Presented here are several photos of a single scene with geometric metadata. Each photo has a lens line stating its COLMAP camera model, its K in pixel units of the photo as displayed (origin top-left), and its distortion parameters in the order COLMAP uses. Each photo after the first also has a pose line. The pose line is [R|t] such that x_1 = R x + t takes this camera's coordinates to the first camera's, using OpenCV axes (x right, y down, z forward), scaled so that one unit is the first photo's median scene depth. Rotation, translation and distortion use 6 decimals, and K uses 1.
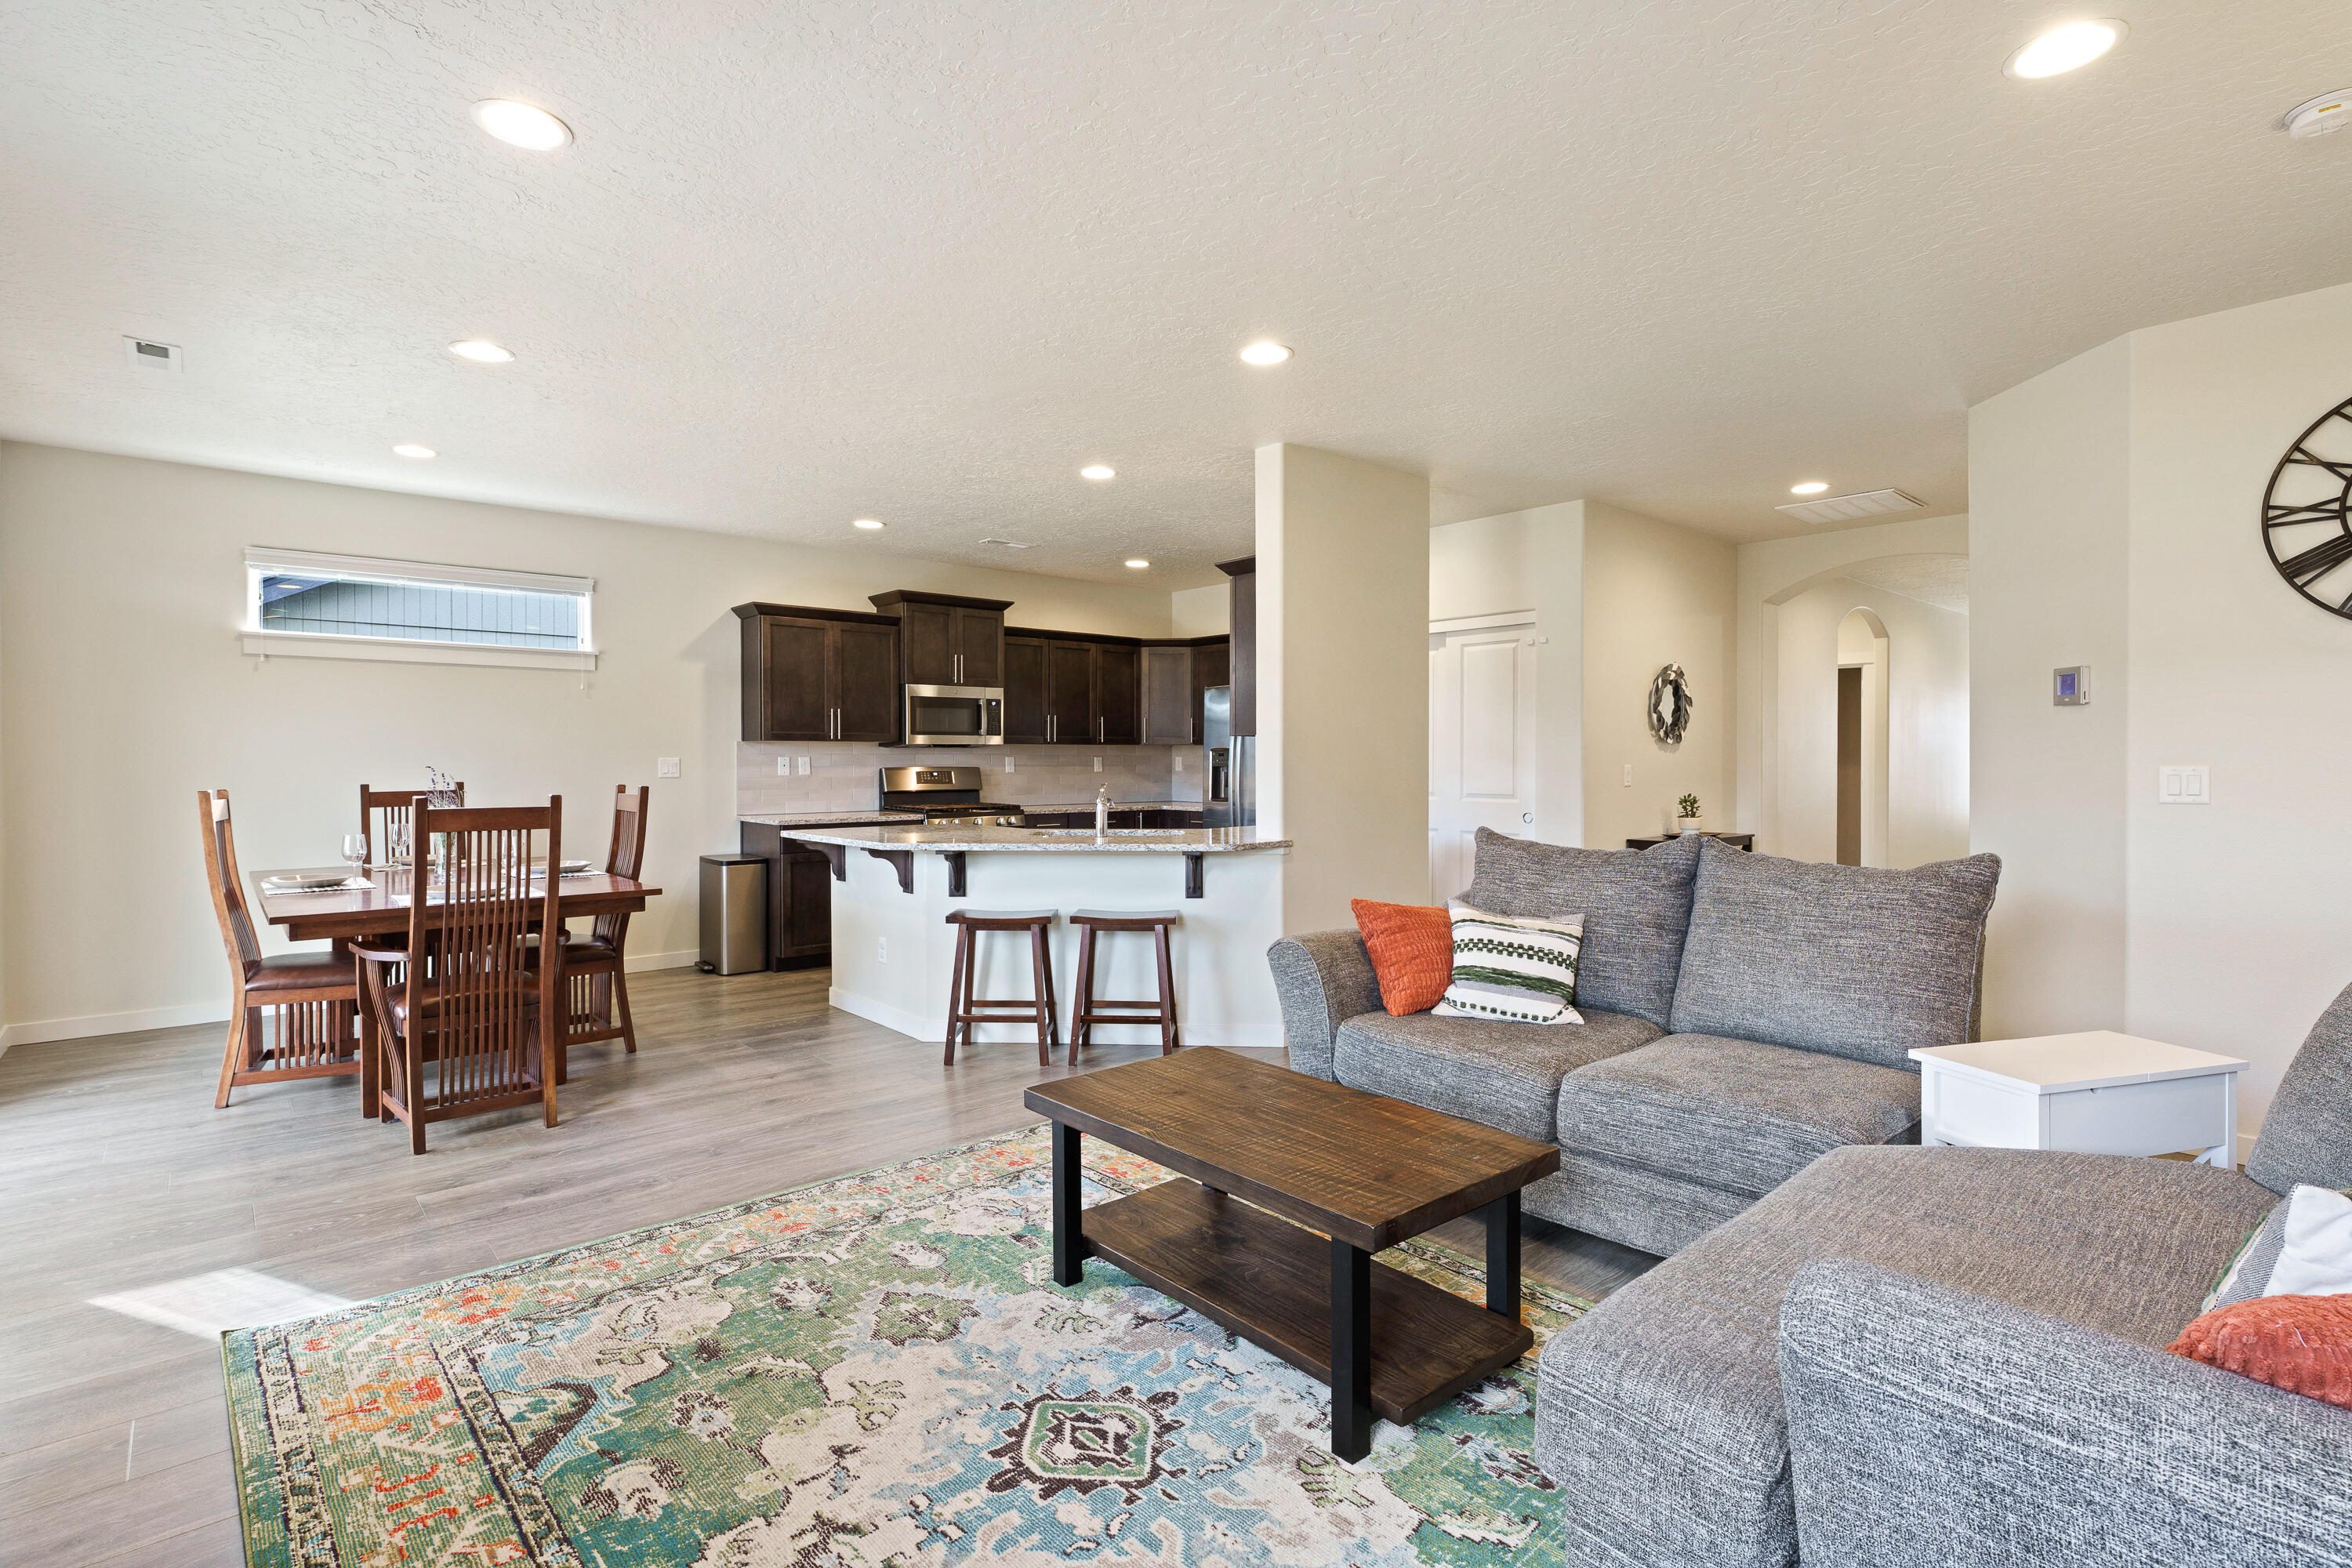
lens RADIAL K [[1109.8, 0, 1164.3], [0, 1109.8, 763.6], [0, 0, 1]] dist [0.004871, -0.002045]
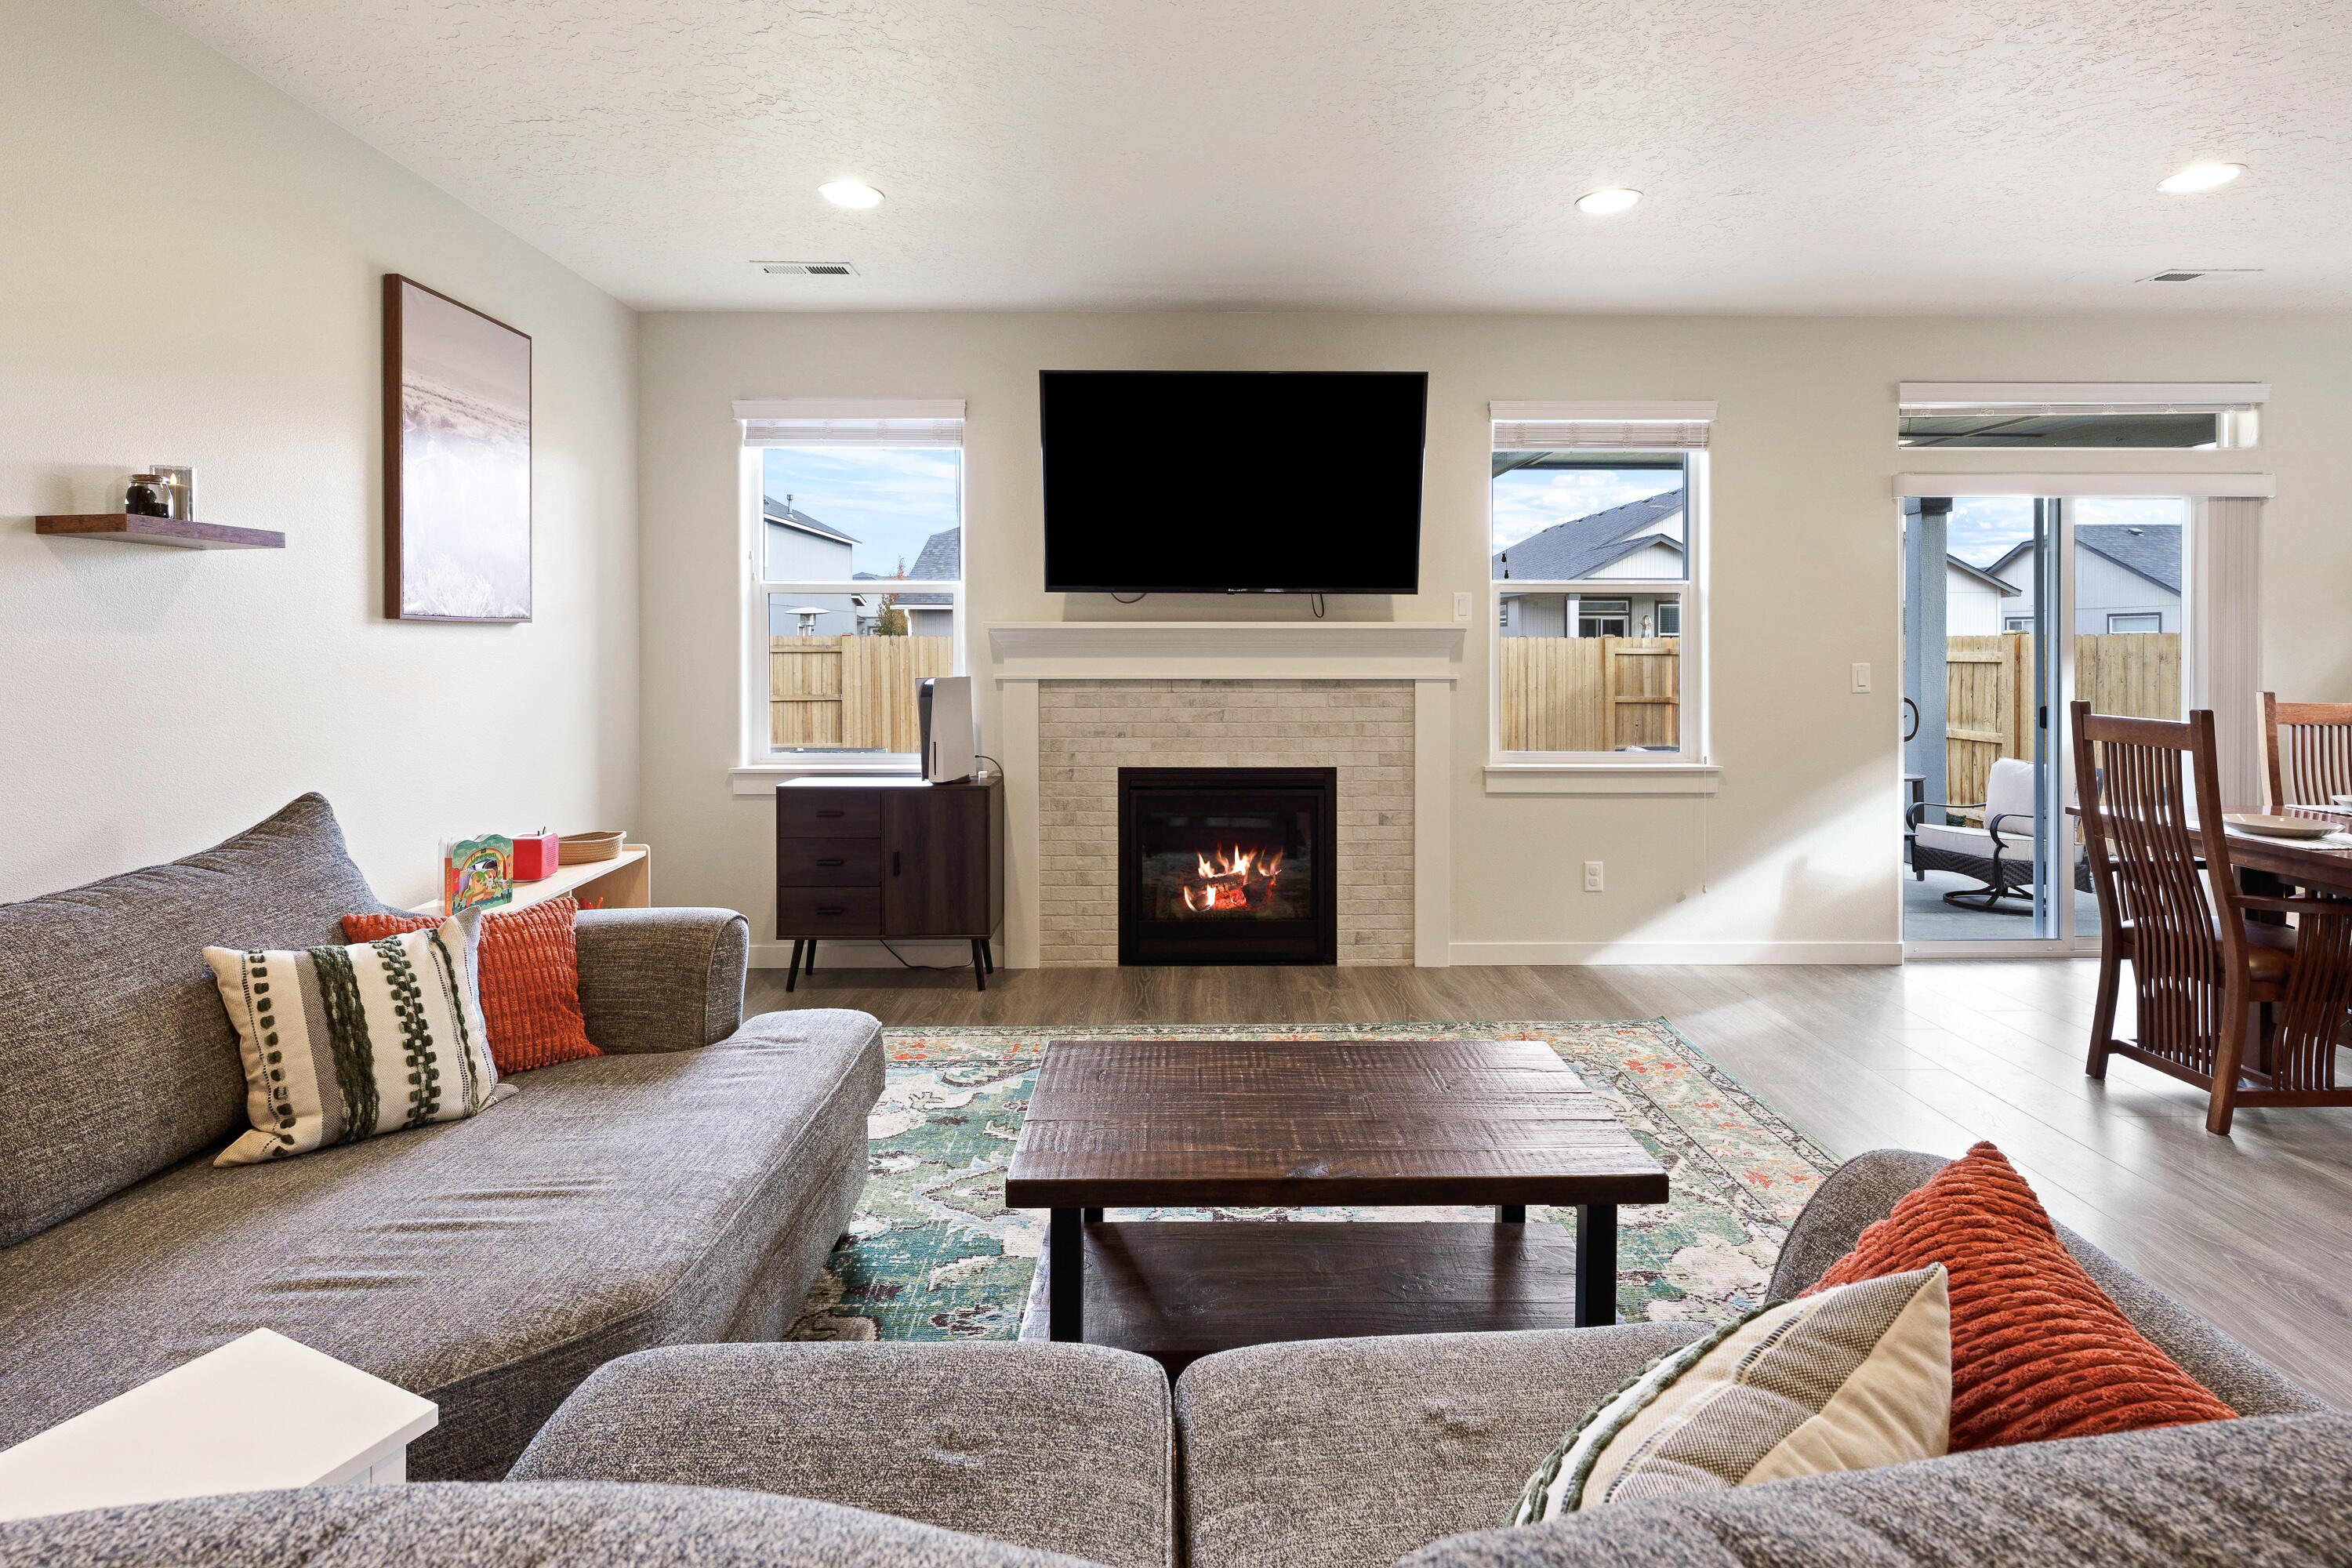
lens RADIAL K [[1109.8, 0, 1198.6], [0, 1109.8, 647.3], [0, 0, 1]] dist [0.004871, -0.002045]
pose [[-0.630737, 0.003759, -0.775987, 0.304021], [-0.004366, 0.999955, 0.008393, -0.011127], [0.775984, 0.008682, -0.630693, 0.556218]]
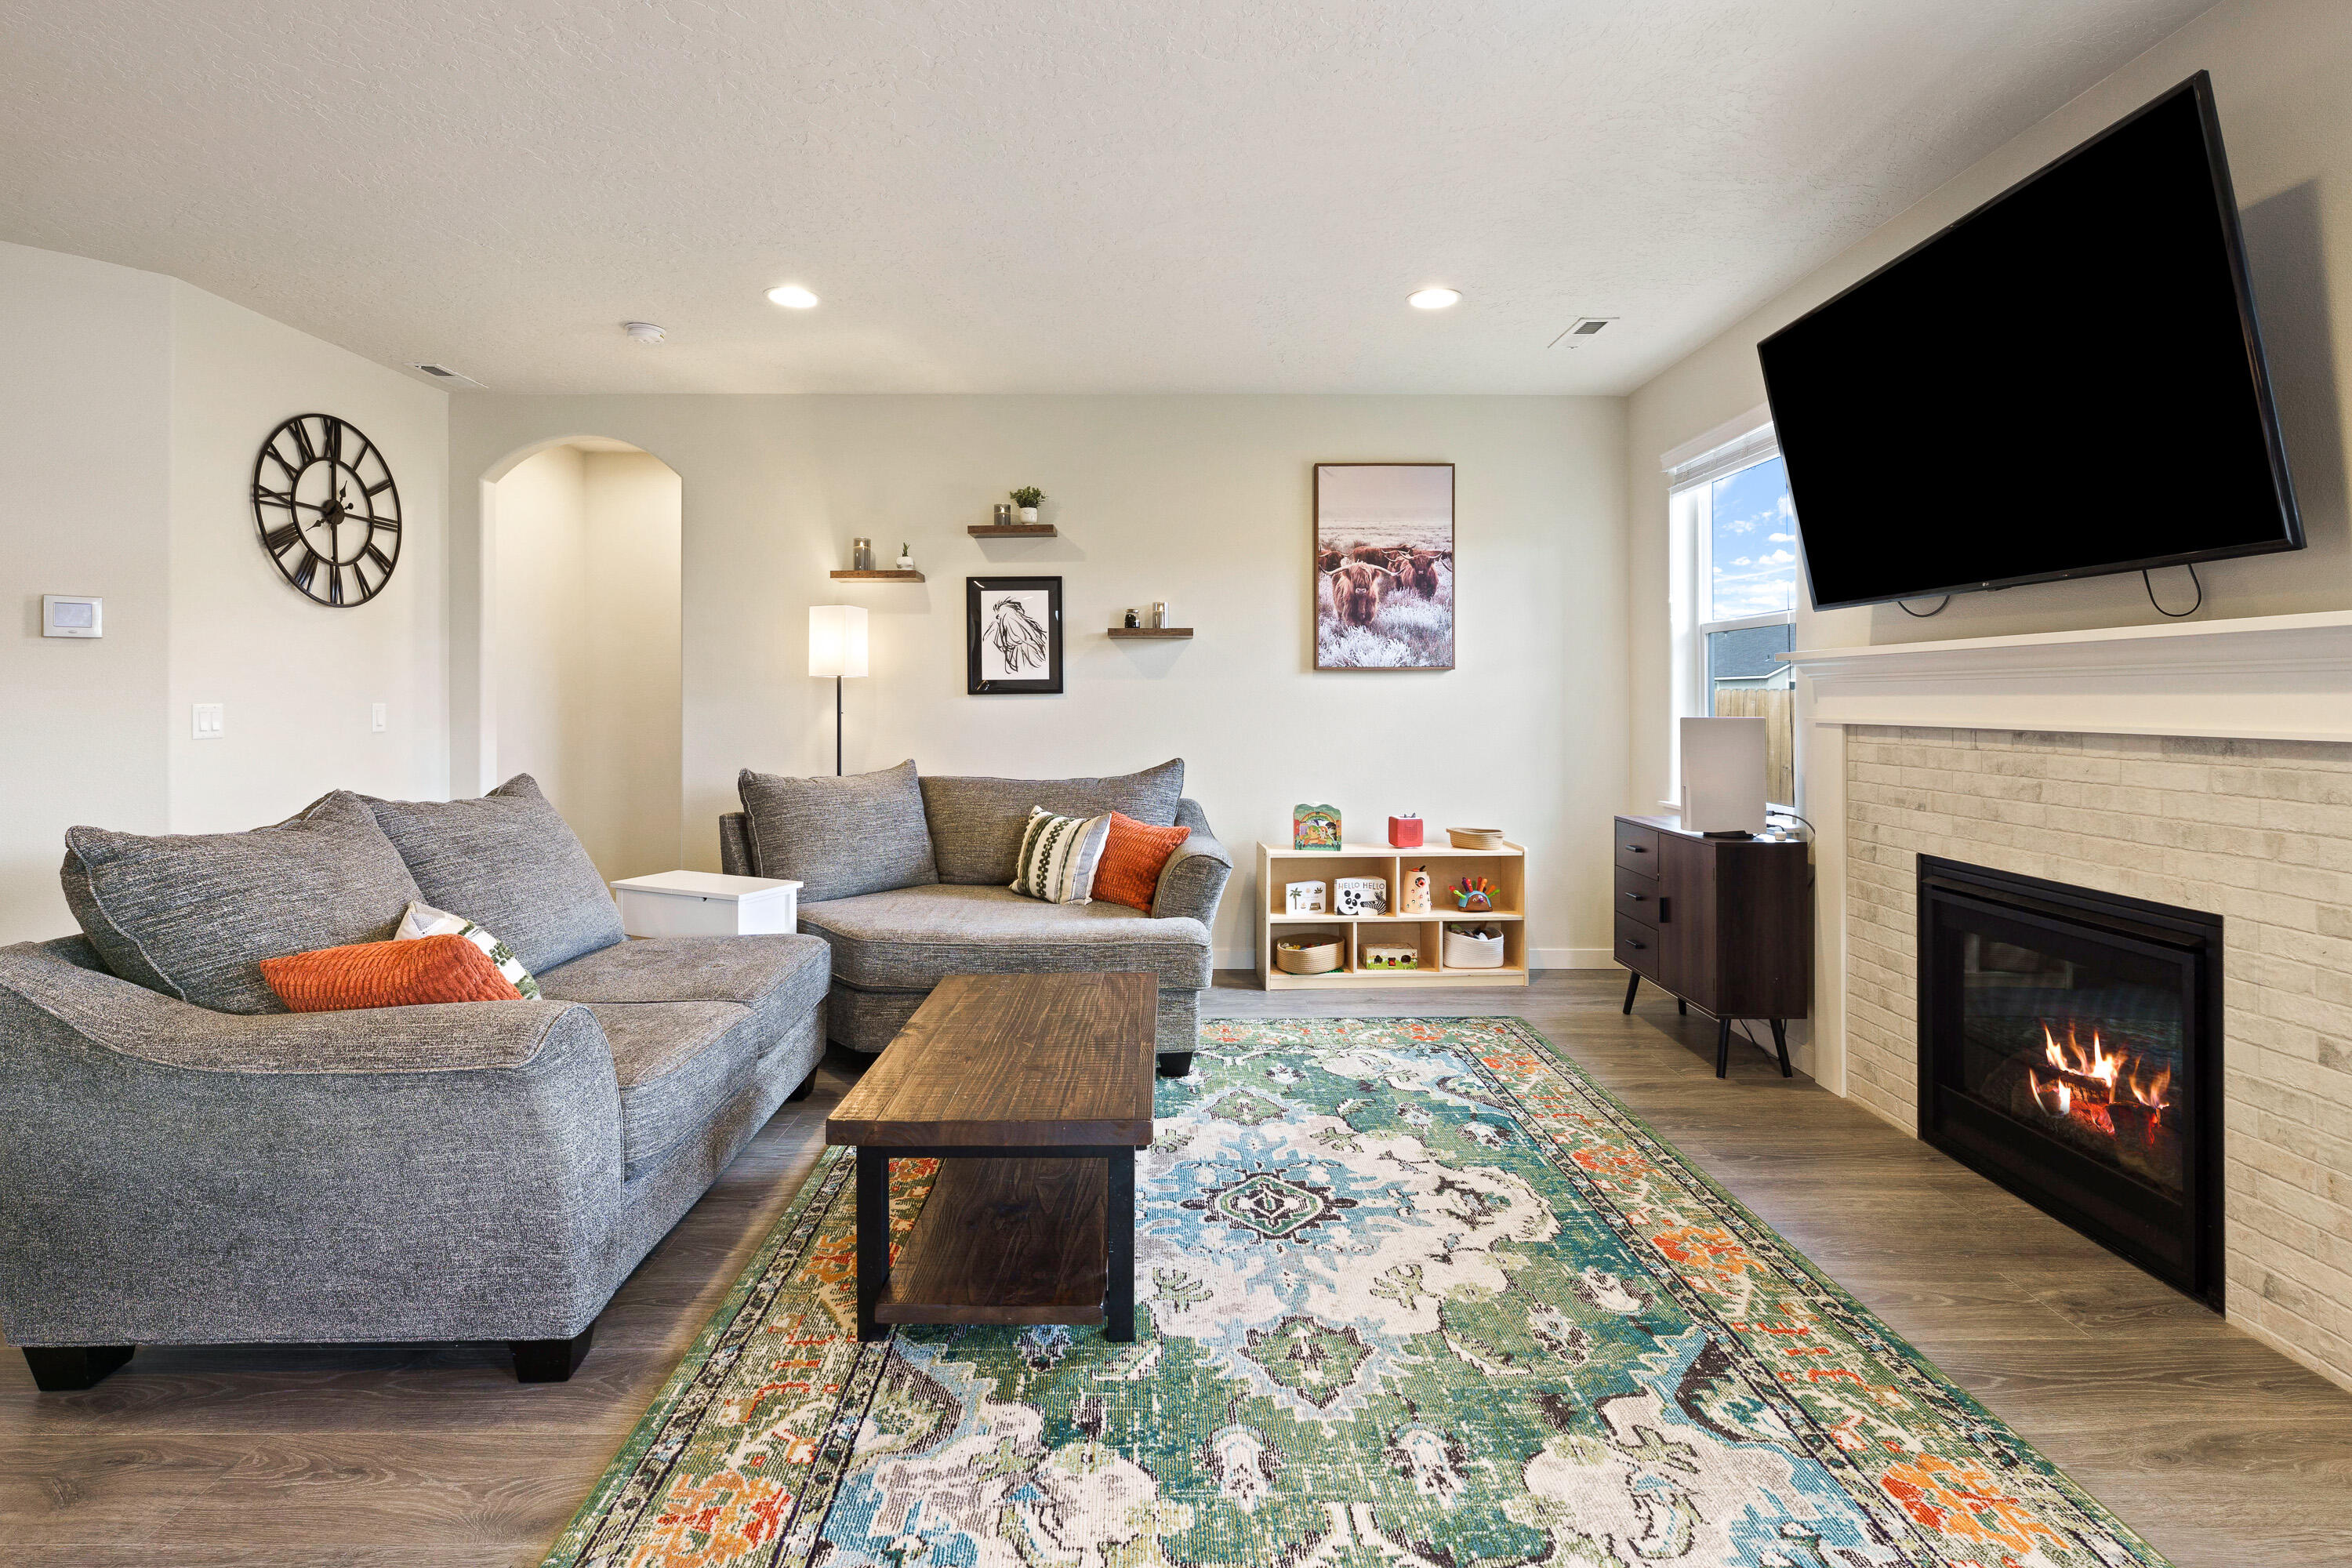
lens RADIAL K [[1109.8, 0, 1159.2], [0, 1109.8, 685.4], [0, 0, 1]] dist [0.004871, -0.002045]
pose [[-0.762934, 0.008921, 0.646415, -0.262417], [0.005826, 0.999959, -0.006925, -0.001610], [-0.646450, -0.001517, -0.762955, 0.662573]]
